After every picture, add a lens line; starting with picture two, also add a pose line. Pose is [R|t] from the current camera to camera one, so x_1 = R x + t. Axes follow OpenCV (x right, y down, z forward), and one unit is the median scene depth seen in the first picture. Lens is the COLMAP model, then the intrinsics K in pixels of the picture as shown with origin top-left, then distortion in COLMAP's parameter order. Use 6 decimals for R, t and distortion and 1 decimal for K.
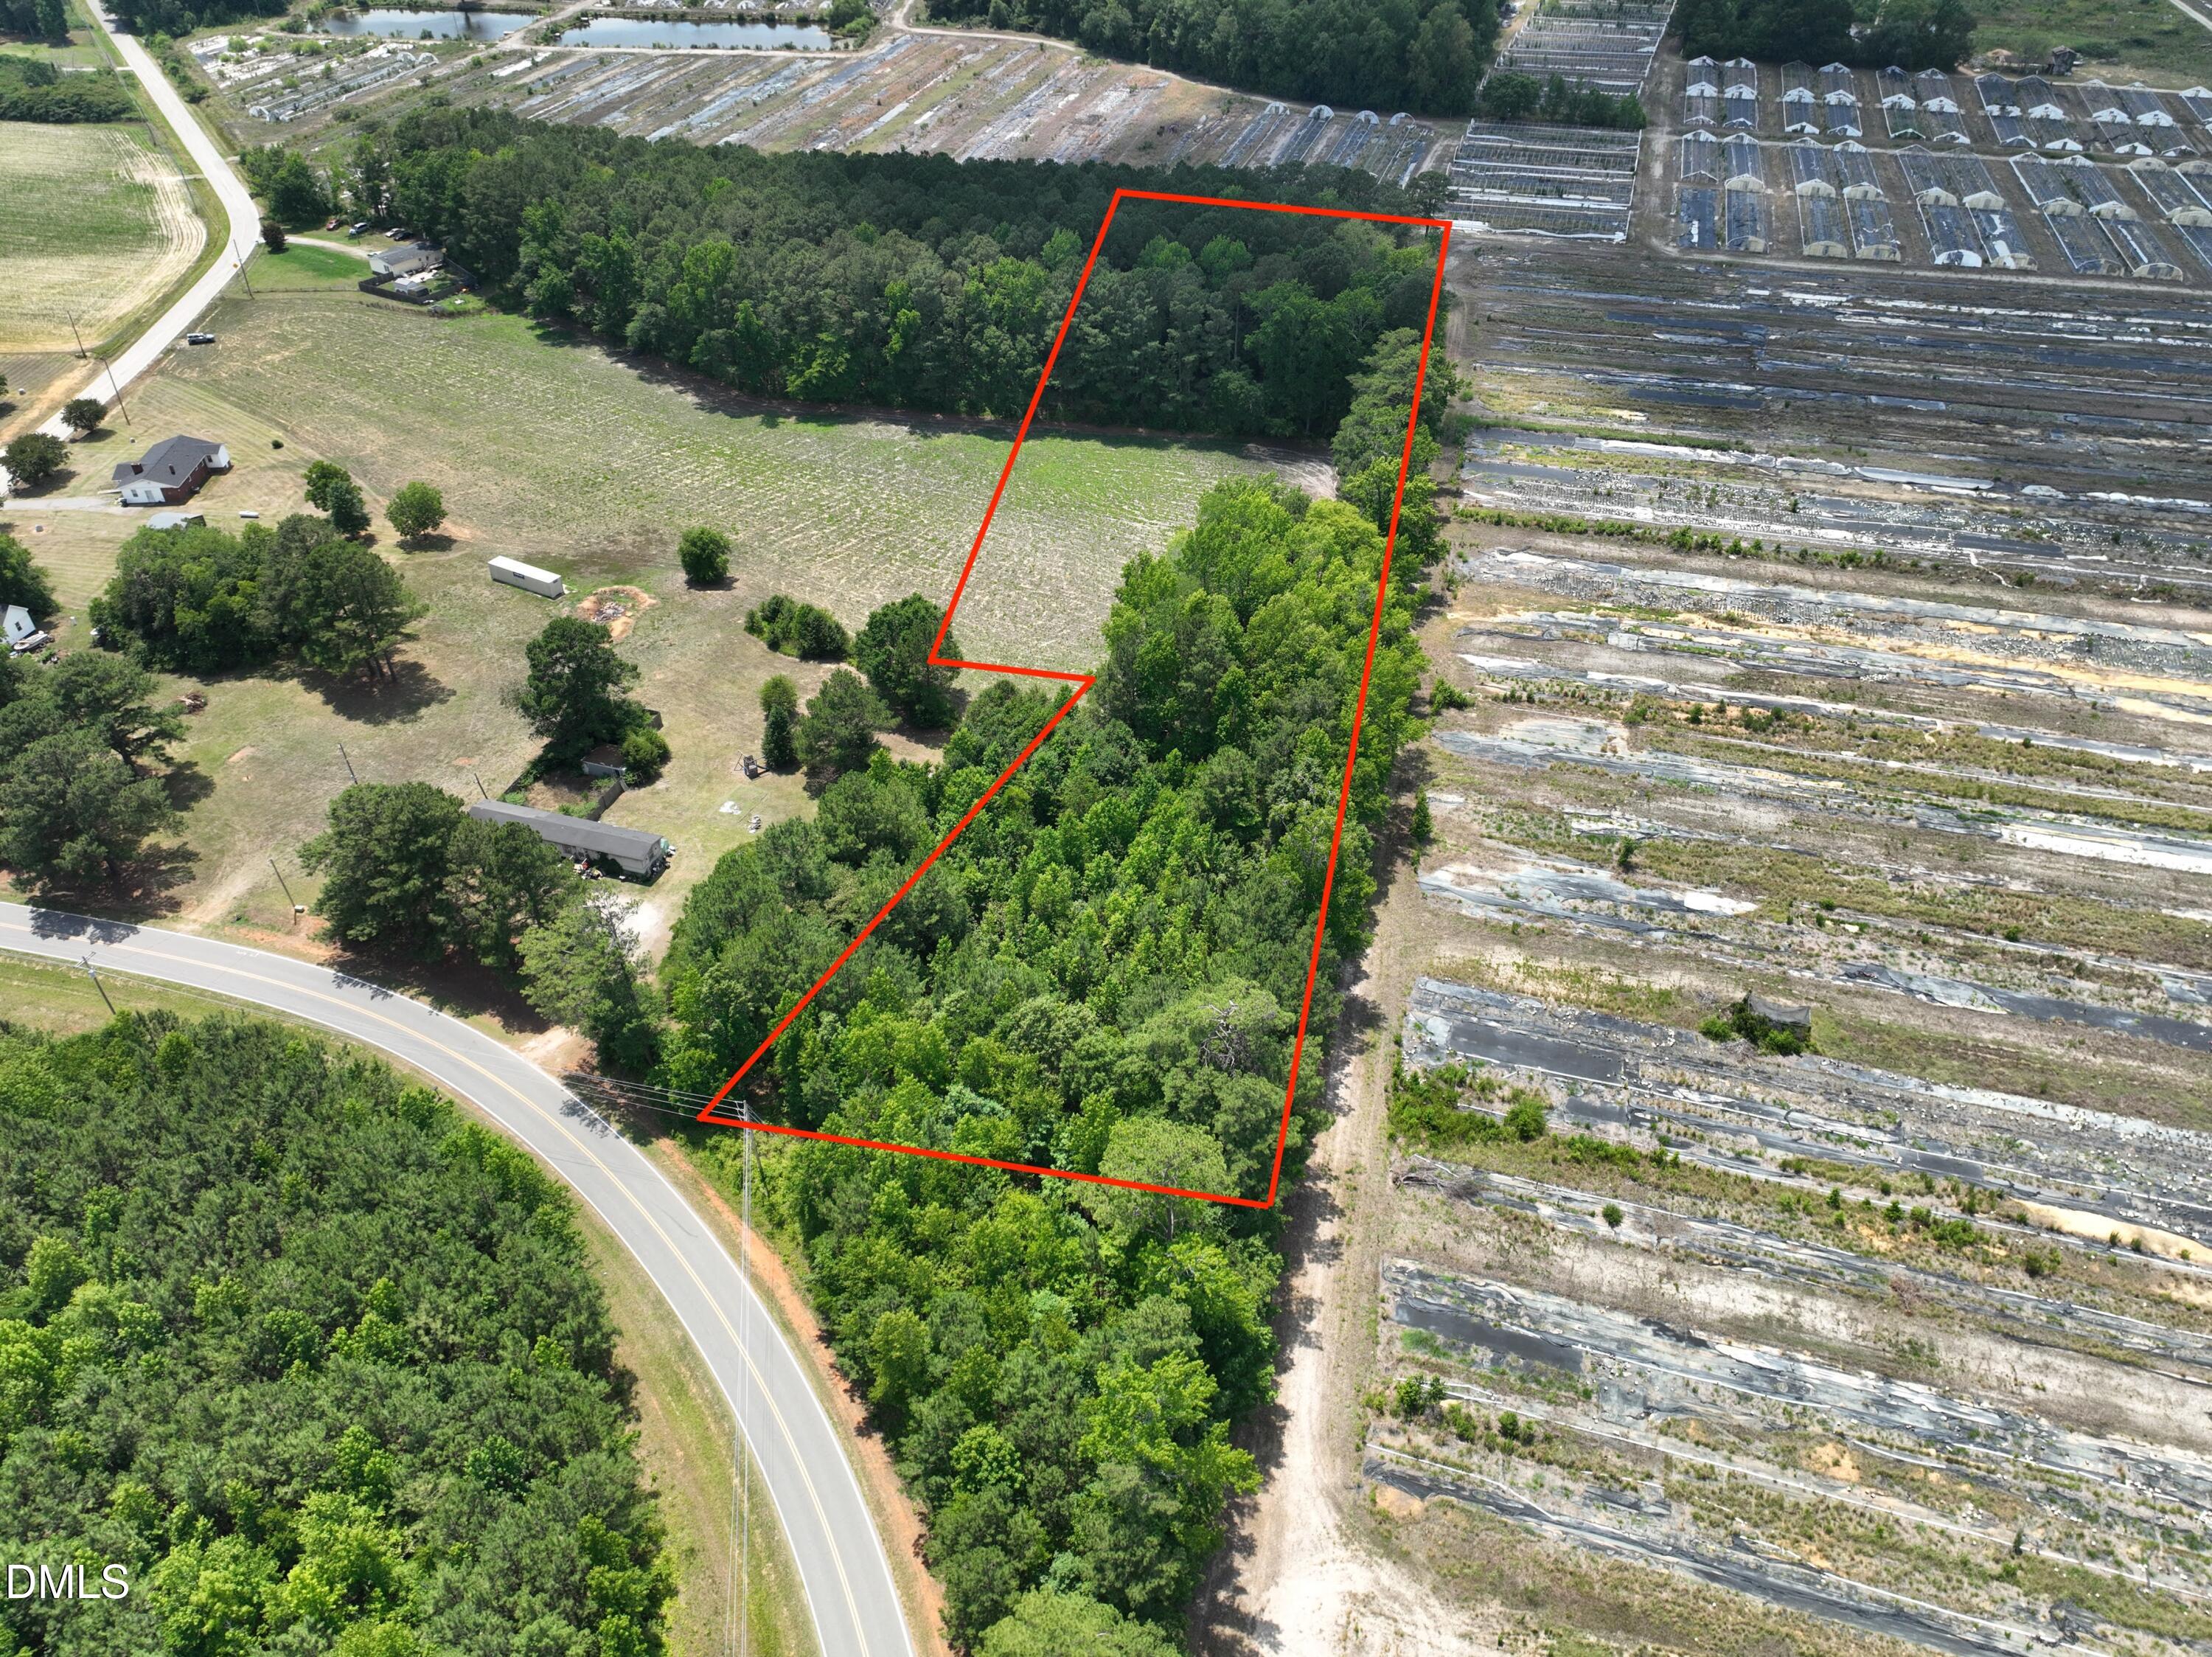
lens RADIAL K [[1552.7, 0, 1111.3], [0, 1552.7, 824.4], [0, 0, 1]] dist [-0.012746, 0.035831]
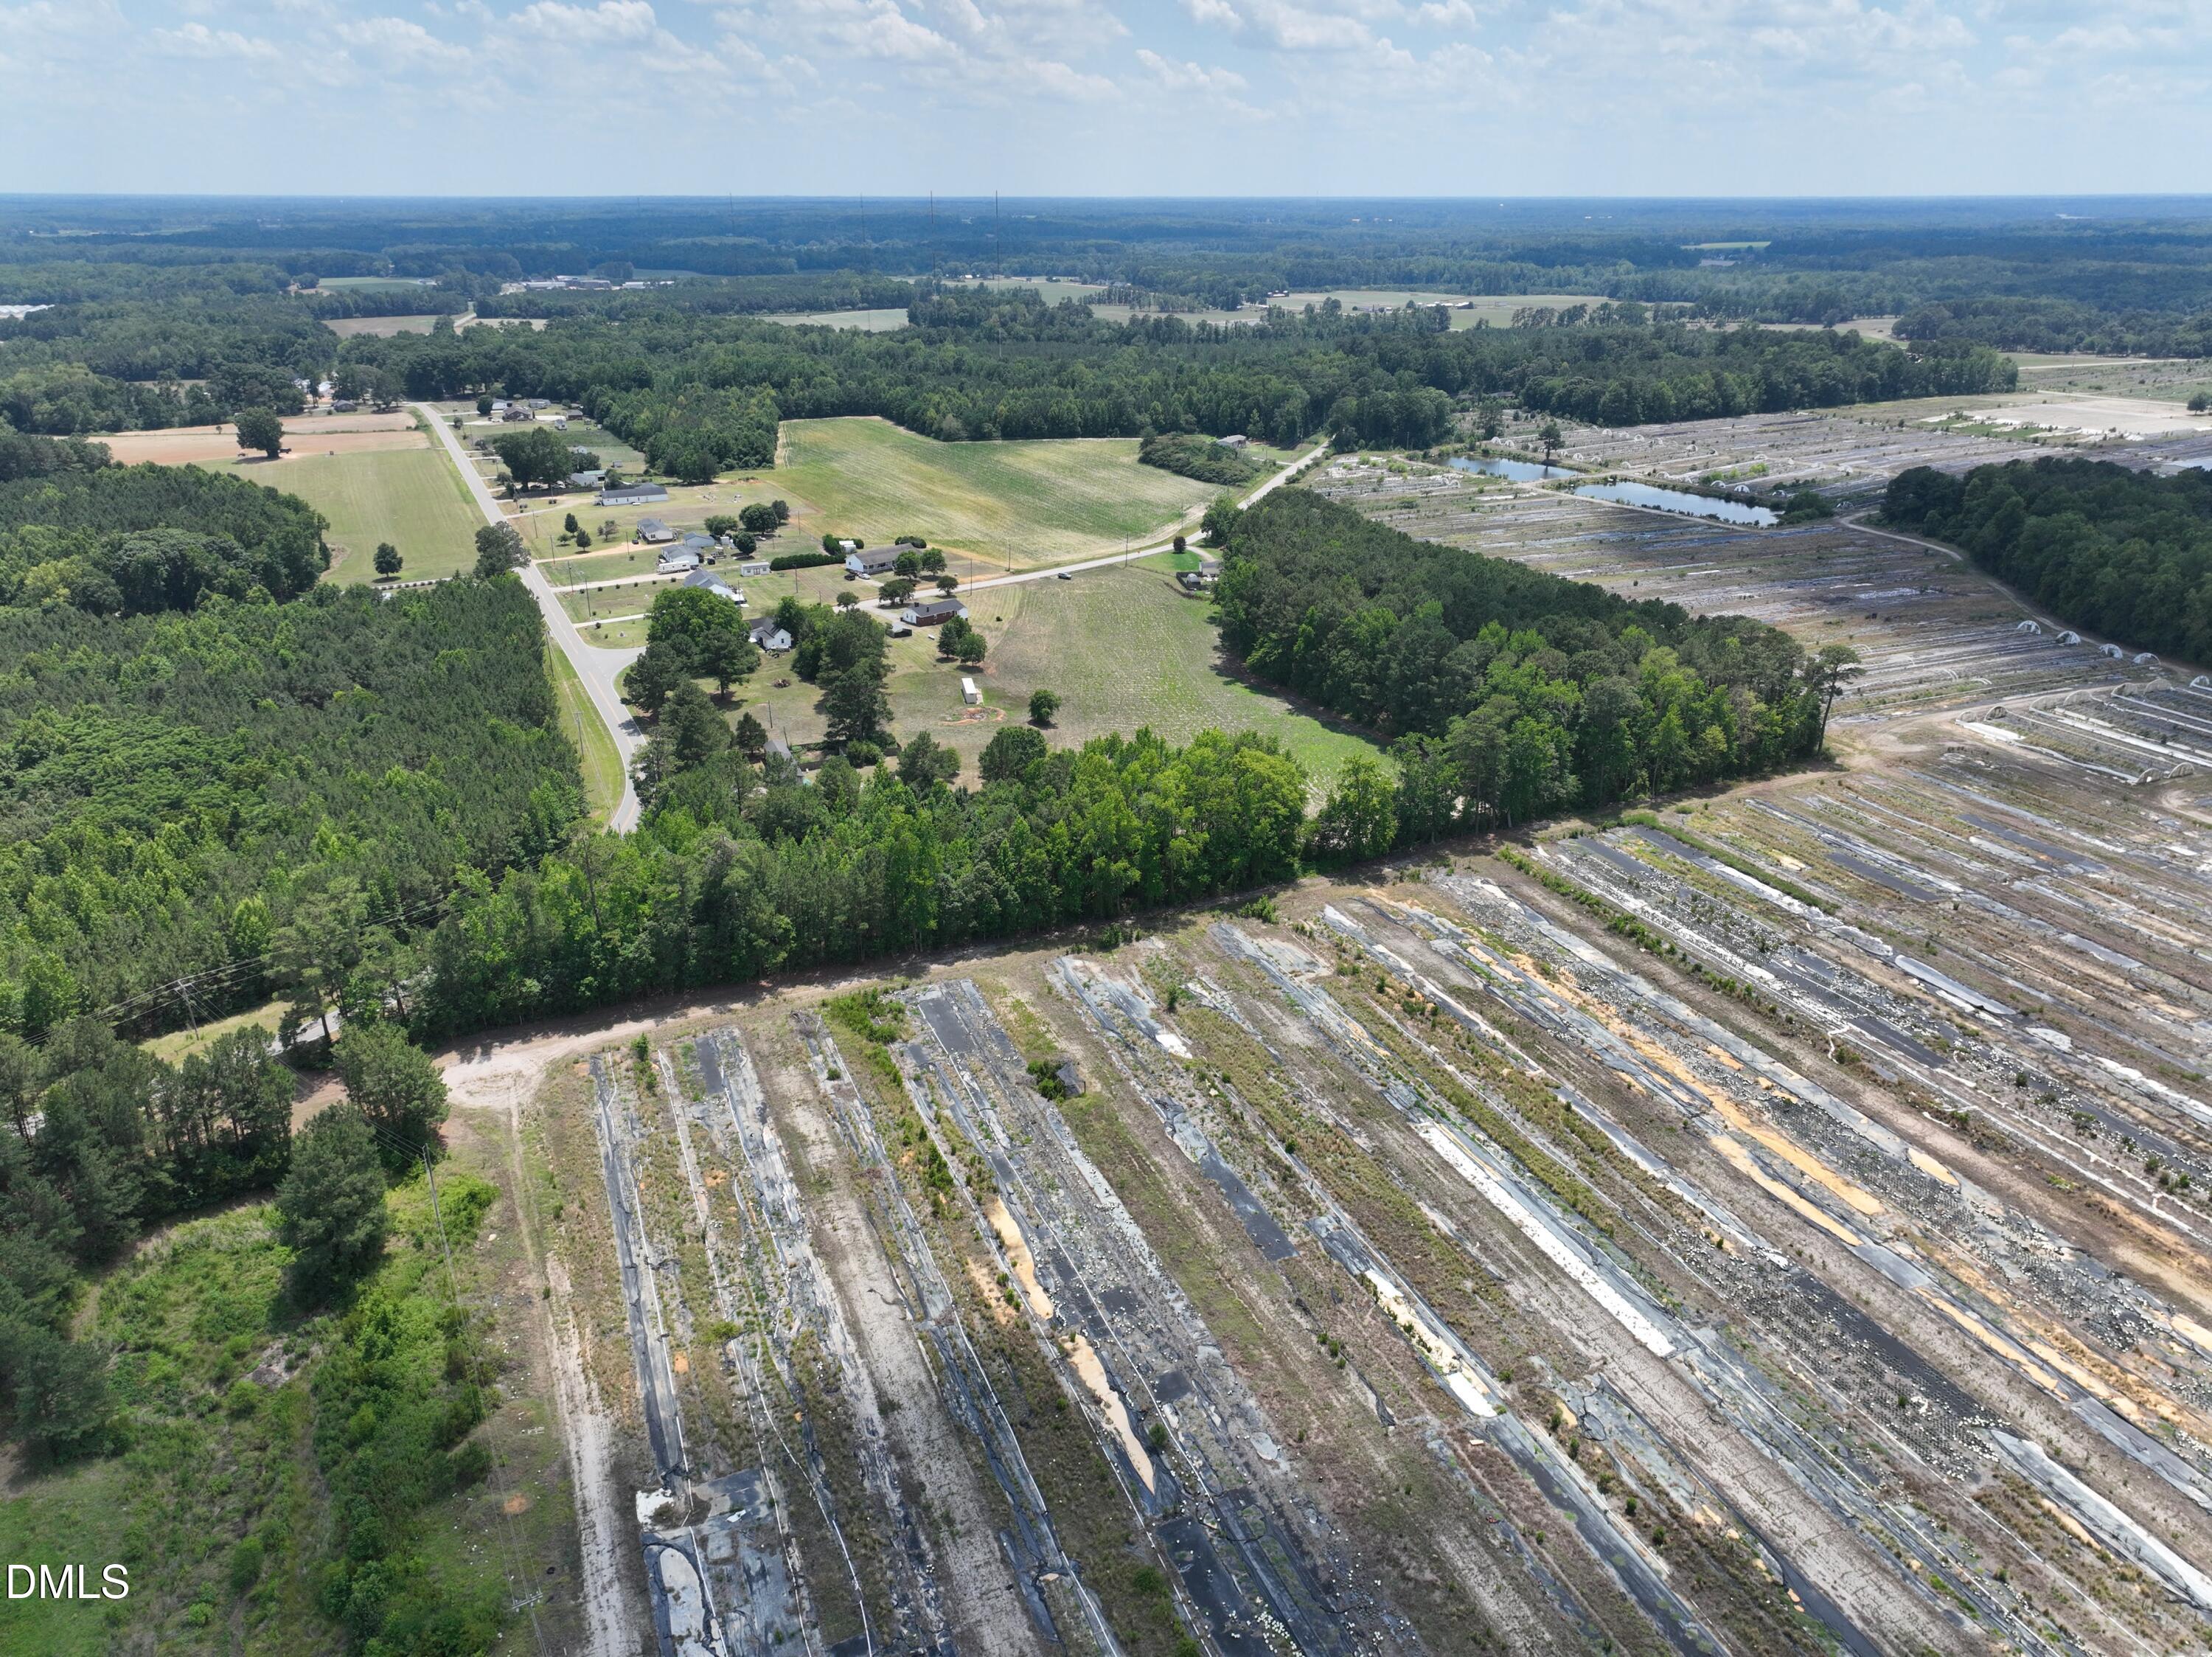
lens RADIAL K [[1544.0, 0, 1113.5], [0, 1544.0, 832.6], [0, 0, 1]] dist [-0.001433, 0.016954]
pose [[0.624208, 0.296709, -0.722722, 1.054809], [-0.483622, 0.873274, -0.059182, -0.003076], [0.613575, 0.386466, 0.688600, 0.008872]]
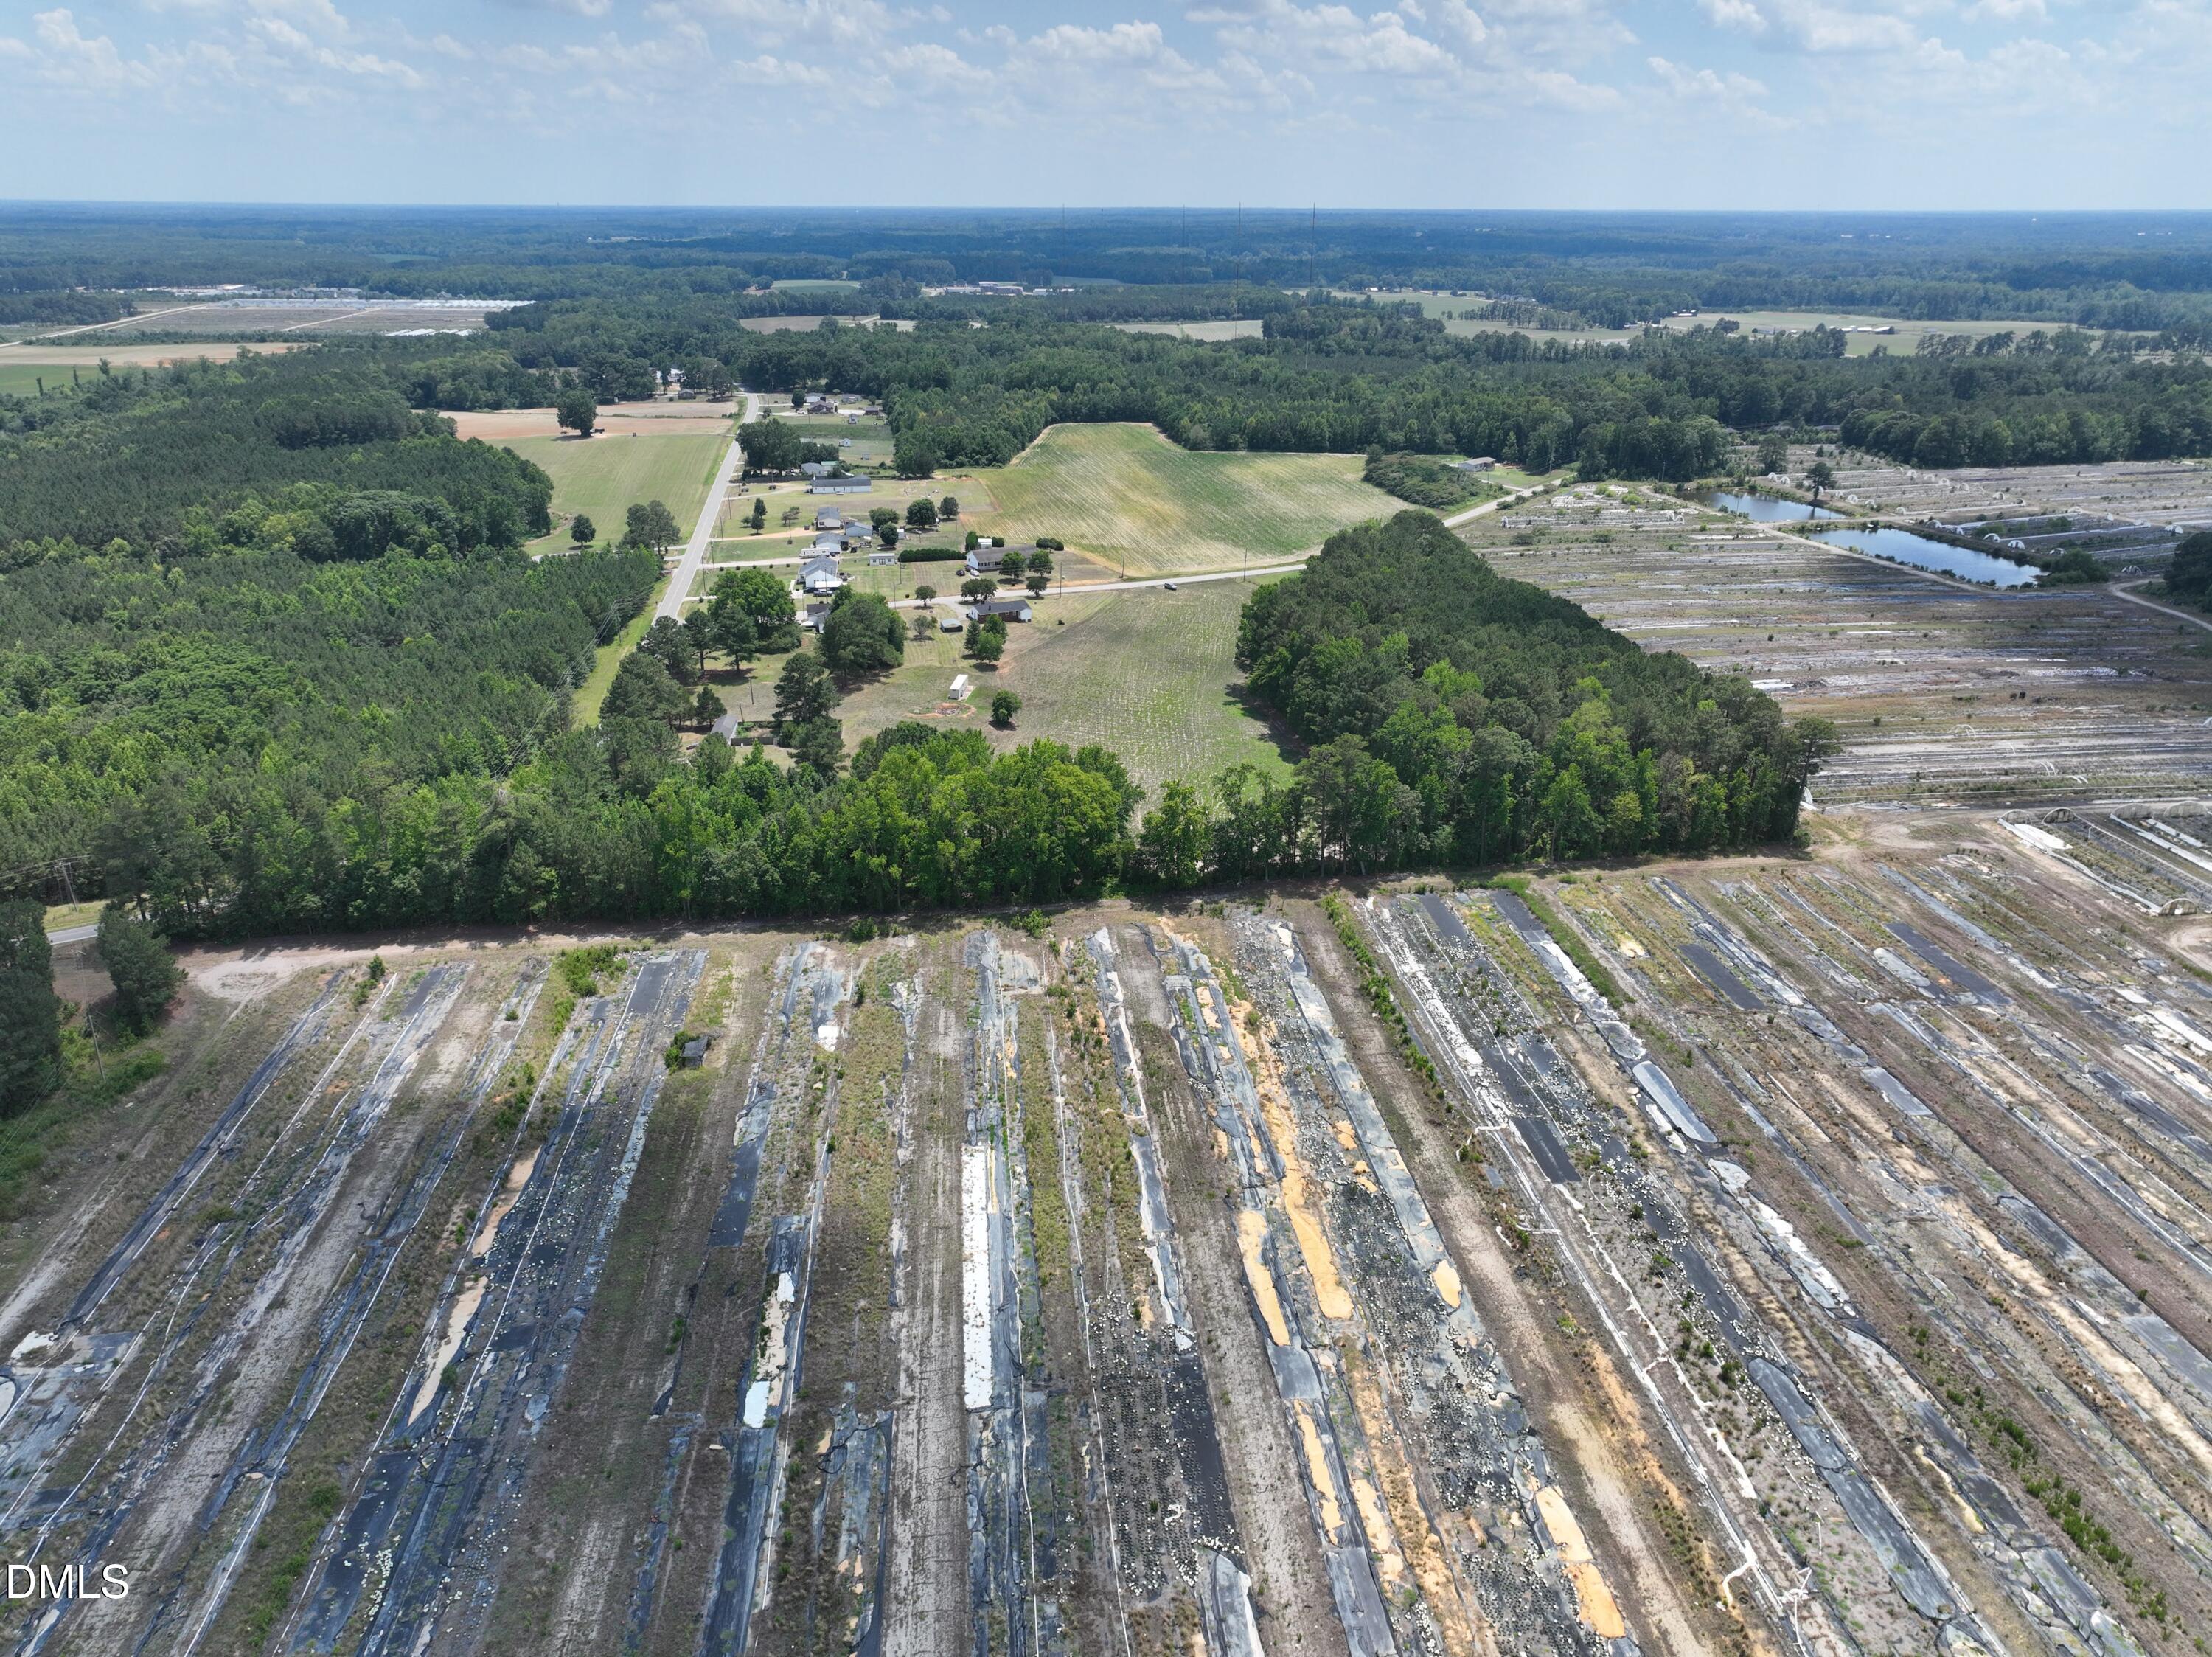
lens RADIAL K [[1544.0, 0, 1113.5], [0, 1544.0, 832.6], [0, 0, 1]] dist [-0.001433, 0.016954]
pose [[0.374708, 0.348500, -0.859152, 1.321007], [-0.577918, 0.812408, 0.077488, -0.283817], [0.724986, 0.467484, 0.505820, 0.364973]]
